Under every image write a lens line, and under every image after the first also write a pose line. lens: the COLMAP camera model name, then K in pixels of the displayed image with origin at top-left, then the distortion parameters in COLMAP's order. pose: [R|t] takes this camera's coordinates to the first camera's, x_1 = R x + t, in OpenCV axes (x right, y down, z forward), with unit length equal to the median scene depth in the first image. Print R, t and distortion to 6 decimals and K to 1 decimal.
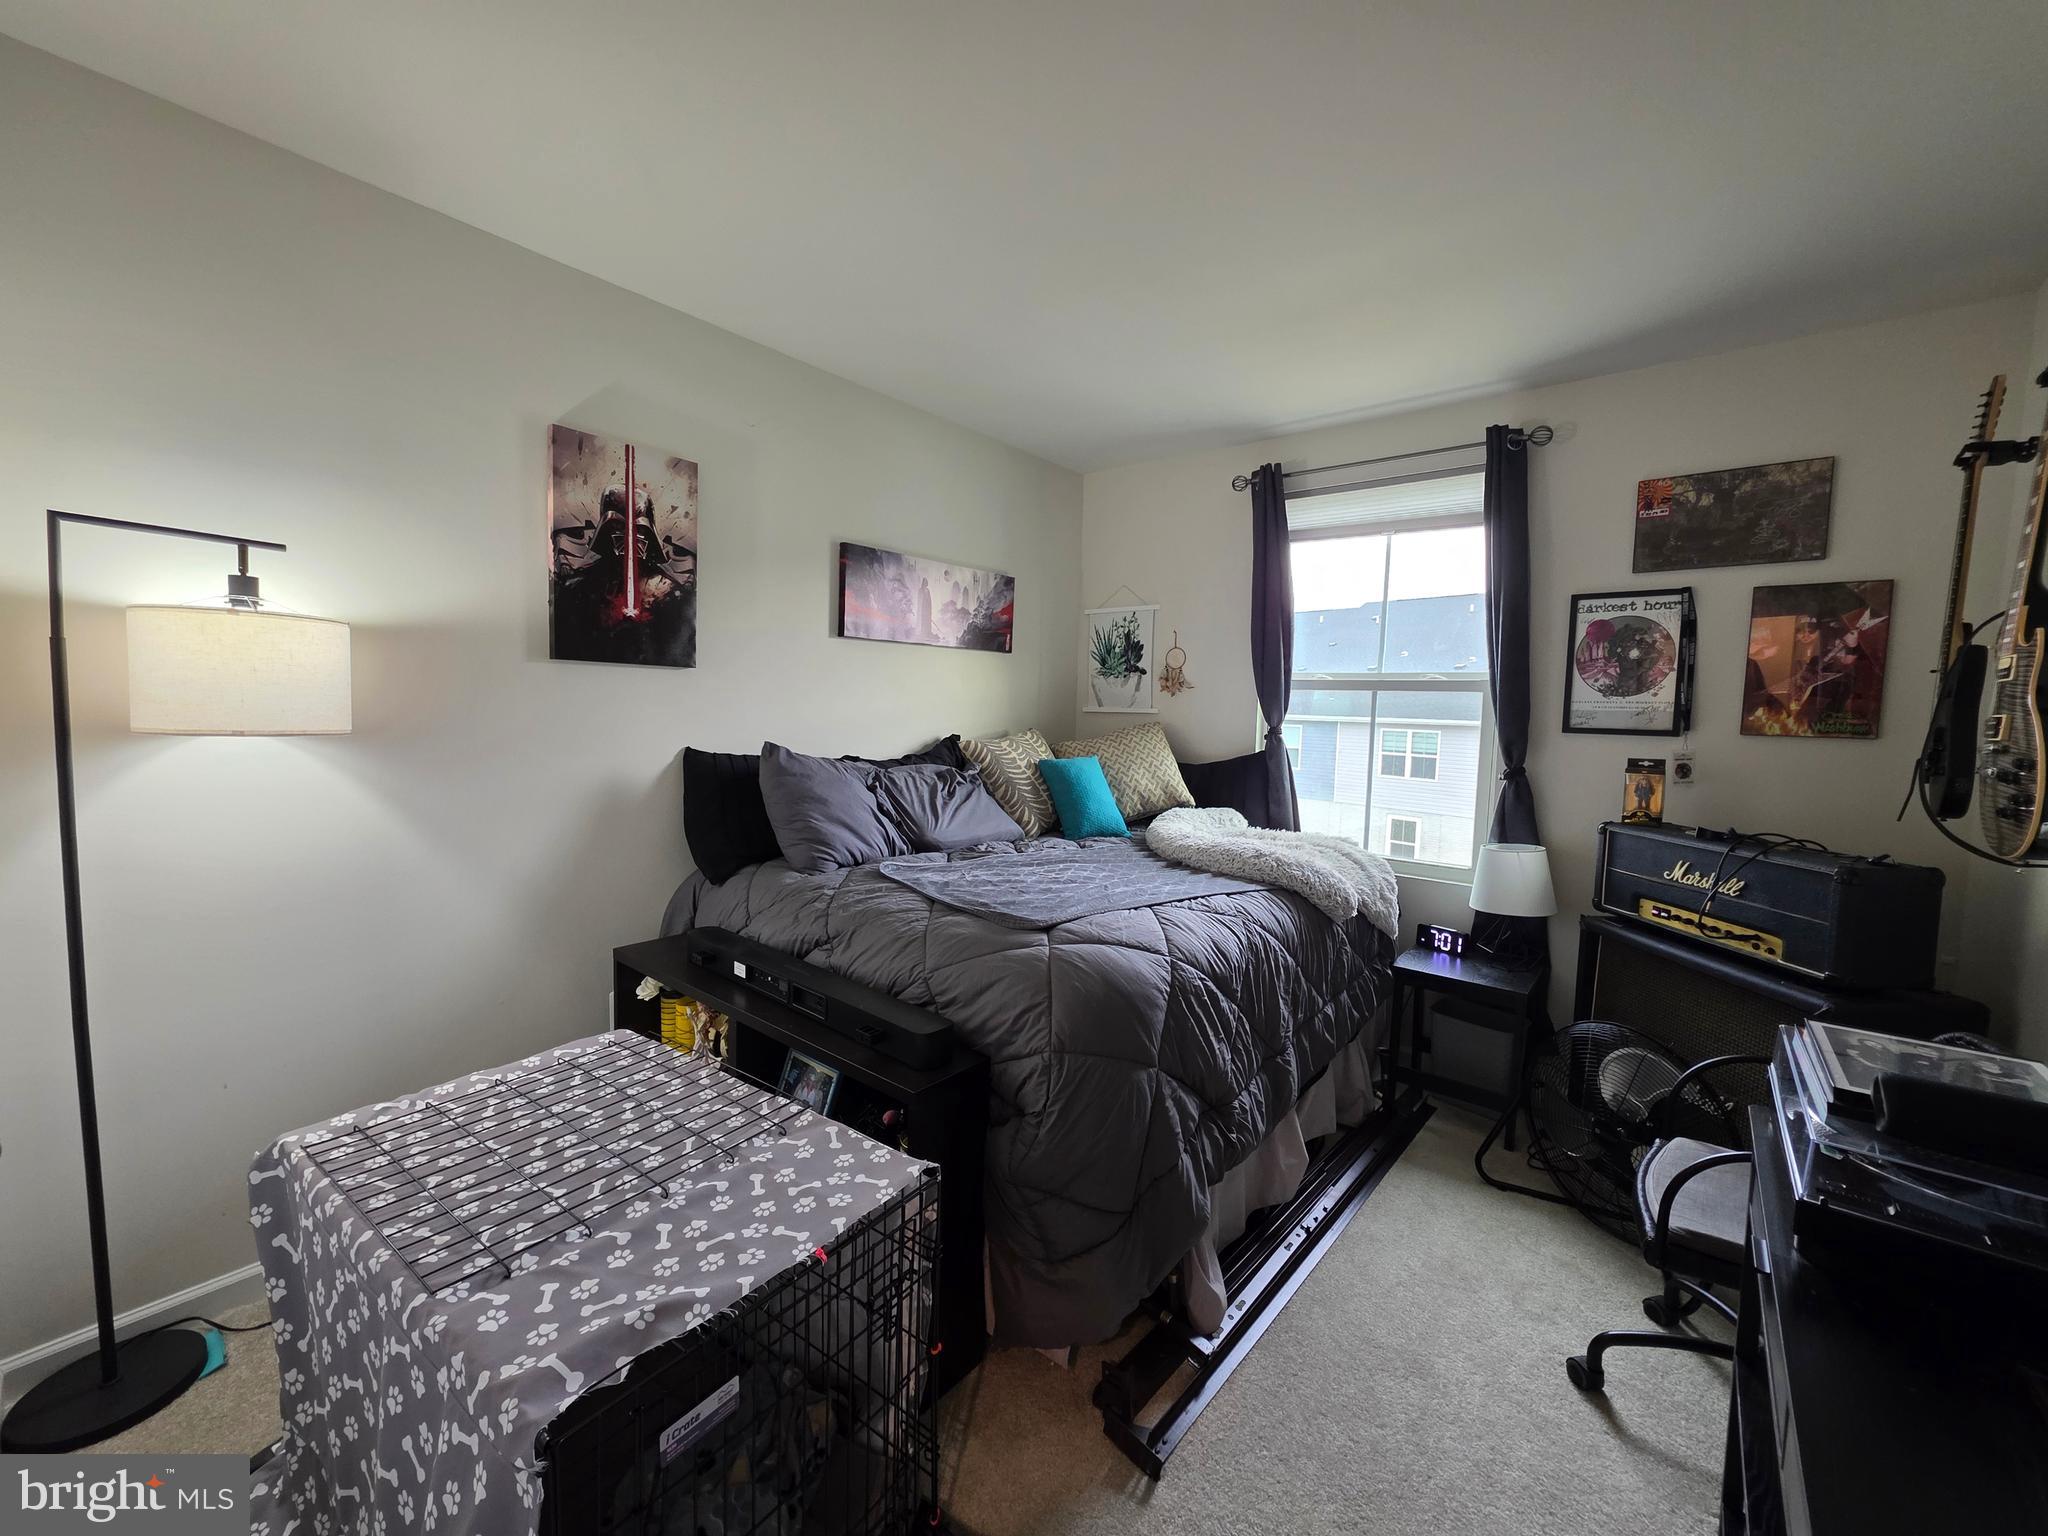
lens RADIAL K [[815.3, 0, 1024.0], [0, 815.3, 768.0], [0, 0, 1]] dist [0.002079, -0.000080]
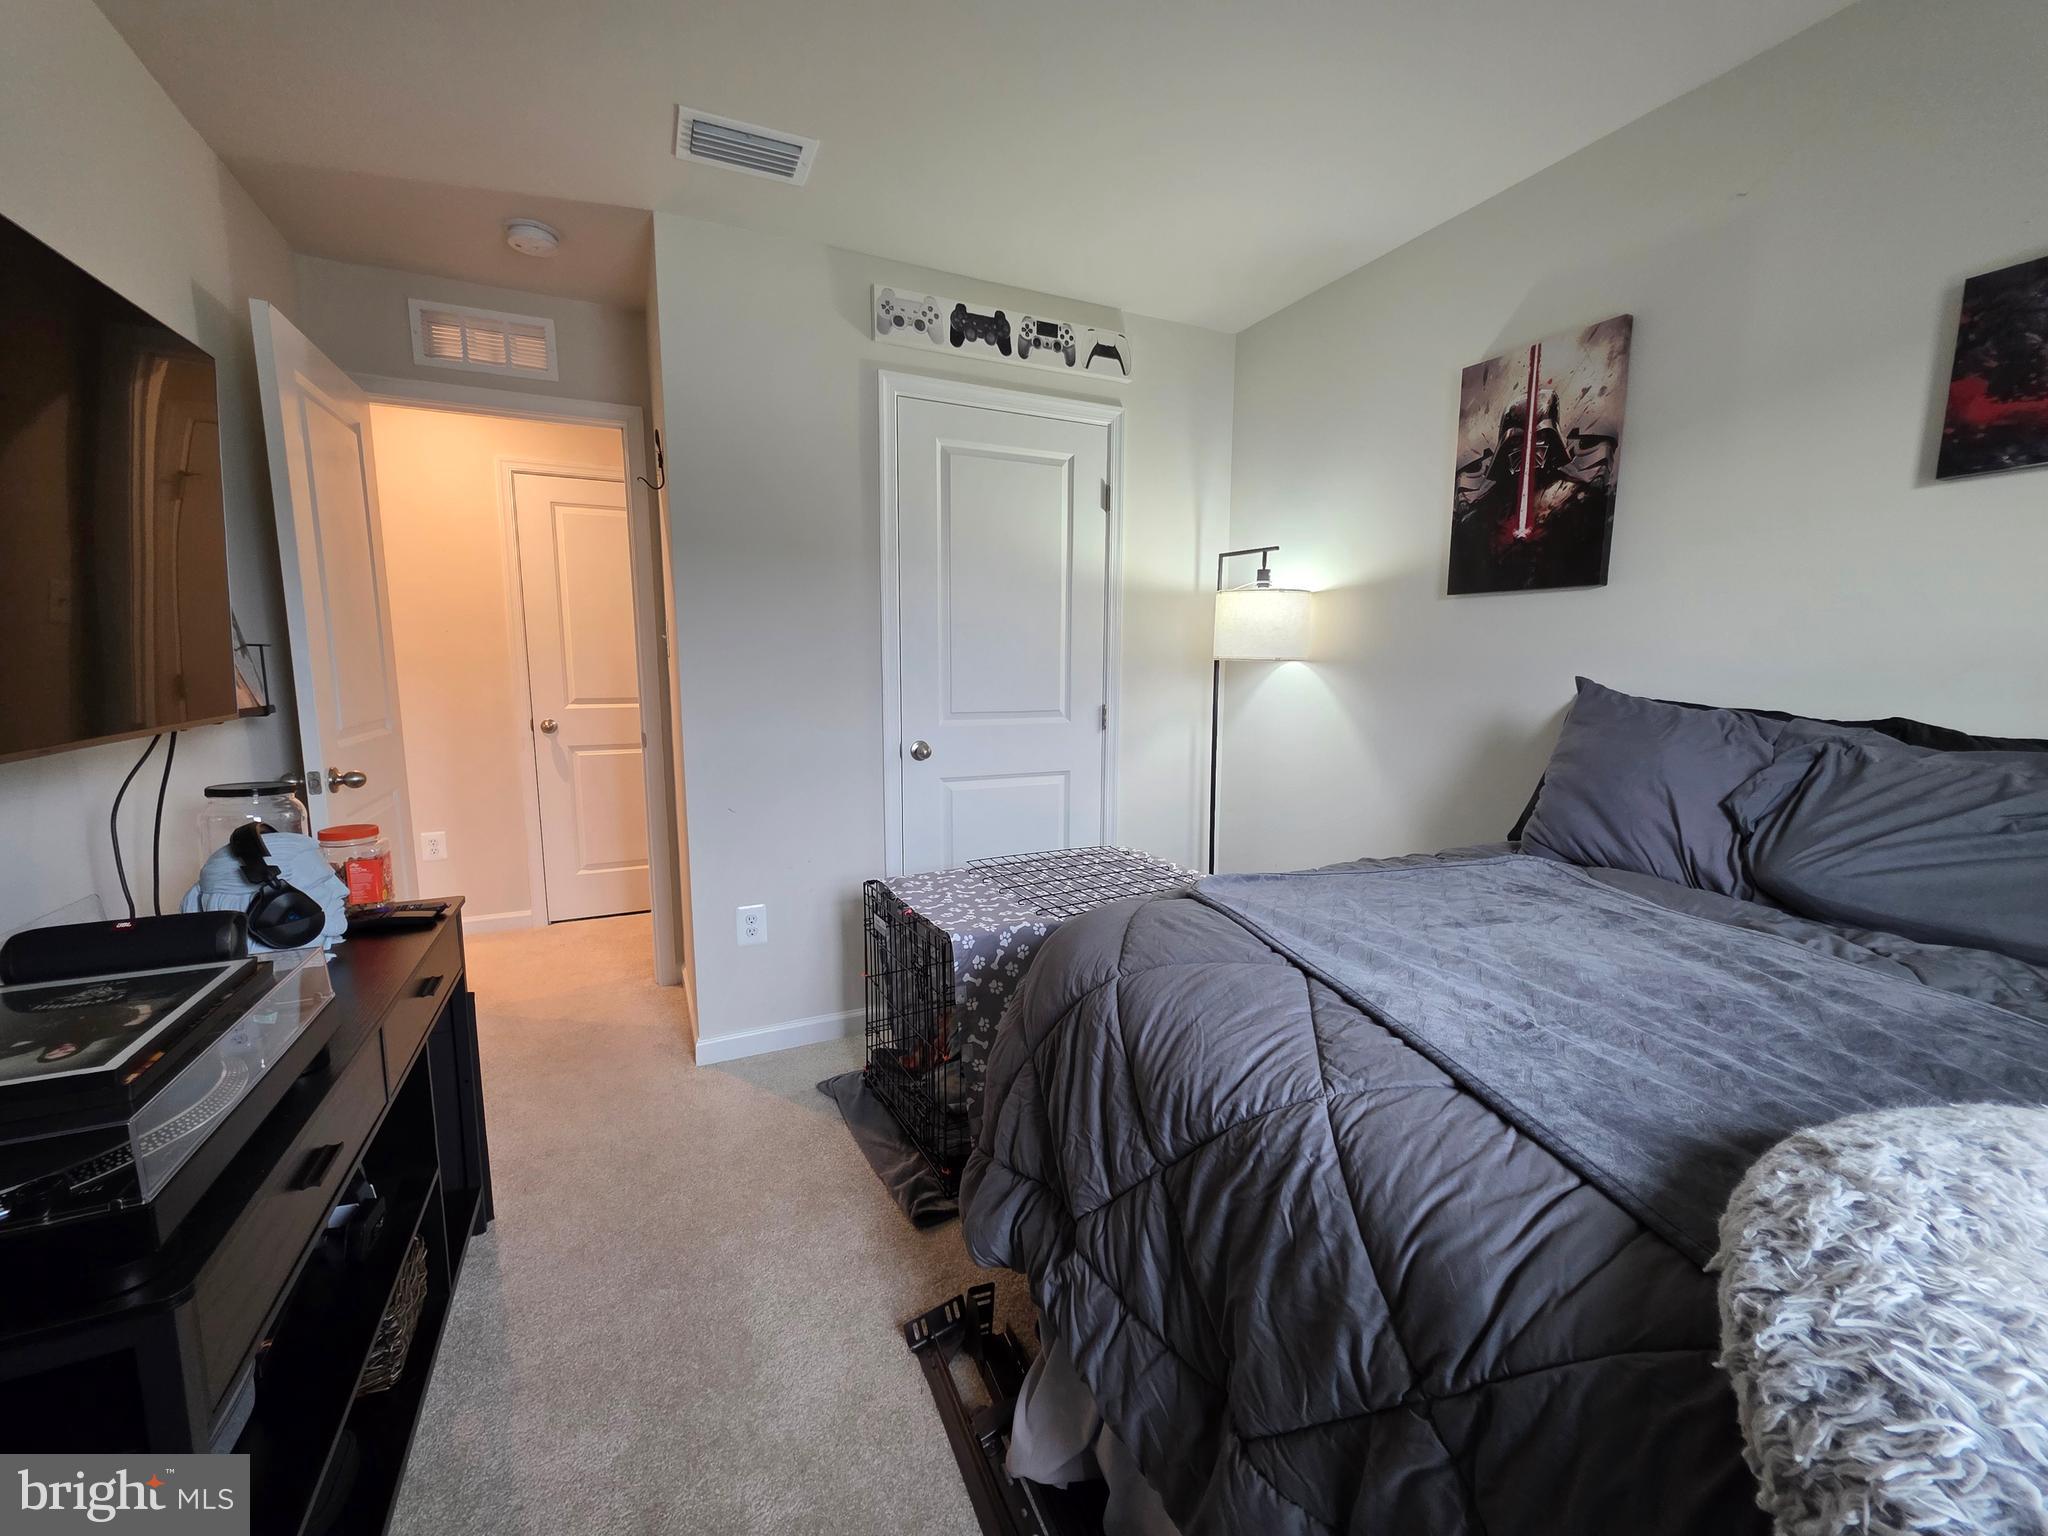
lens RADIAL K [[815.3, 0, 1024.0], [0, 815.3, 768.0], [0, 0, 1]] dist [0.002079, -0.000080]
pose [[-0.431699, 0.095157, -0.896985, 0.757001], [-0.082556, 0.986078, 0.144341, -0.020835], [0.898232, 0.136363, -0.417833, 1.143374]]
